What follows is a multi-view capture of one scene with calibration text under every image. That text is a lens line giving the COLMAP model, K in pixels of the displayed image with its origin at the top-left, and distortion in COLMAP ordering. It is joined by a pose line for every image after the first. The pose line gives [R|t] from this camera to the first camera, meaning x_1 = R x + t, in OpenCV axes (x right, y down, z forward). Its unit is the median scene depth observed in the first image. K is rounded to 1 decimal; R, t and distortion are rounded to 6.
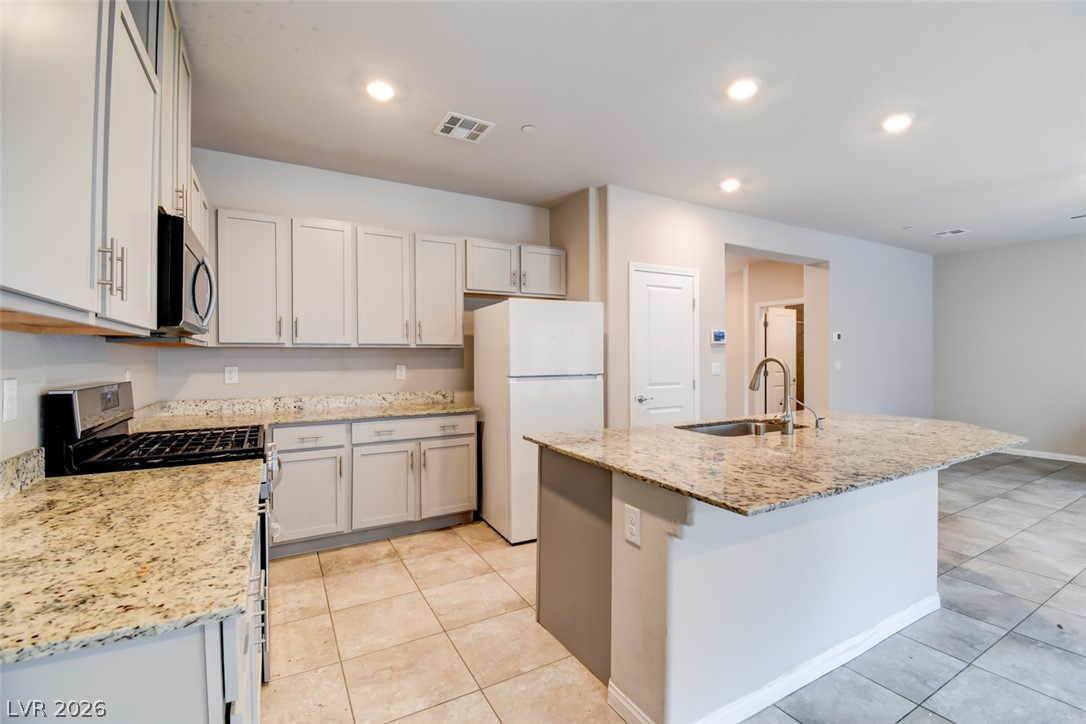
lens RADIAL K [[435.7, 0, 543.0], [0, 435.7, 362.0], [0, 0, 1]] dist [0.015761, -0.015331]
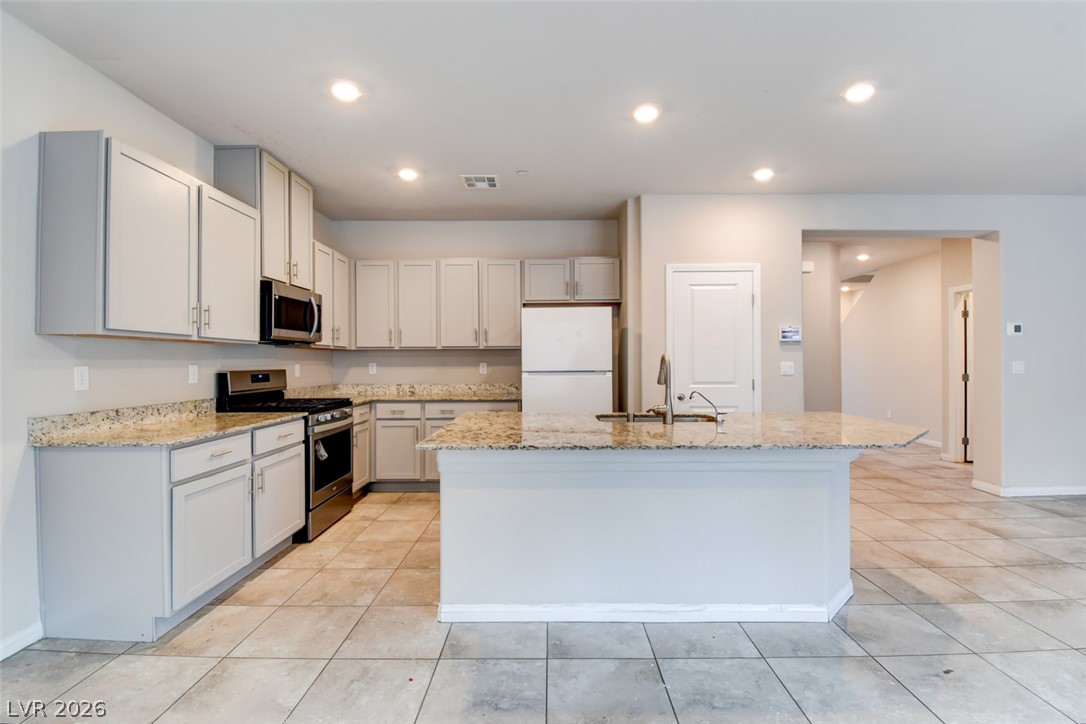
lens RADIAL K [[435.7, 0, 543.0], [0, 435.7, 362.0], [0, 0, 1]] dist [0.015761, -0.015331]
pose [[0.890802, 0.002903, -0.454382, 0.513400], [-0.004121, 0.999990, -0.001690, 0.008042], [0.454372, 0.003378, 0.890806, -0.073810]]
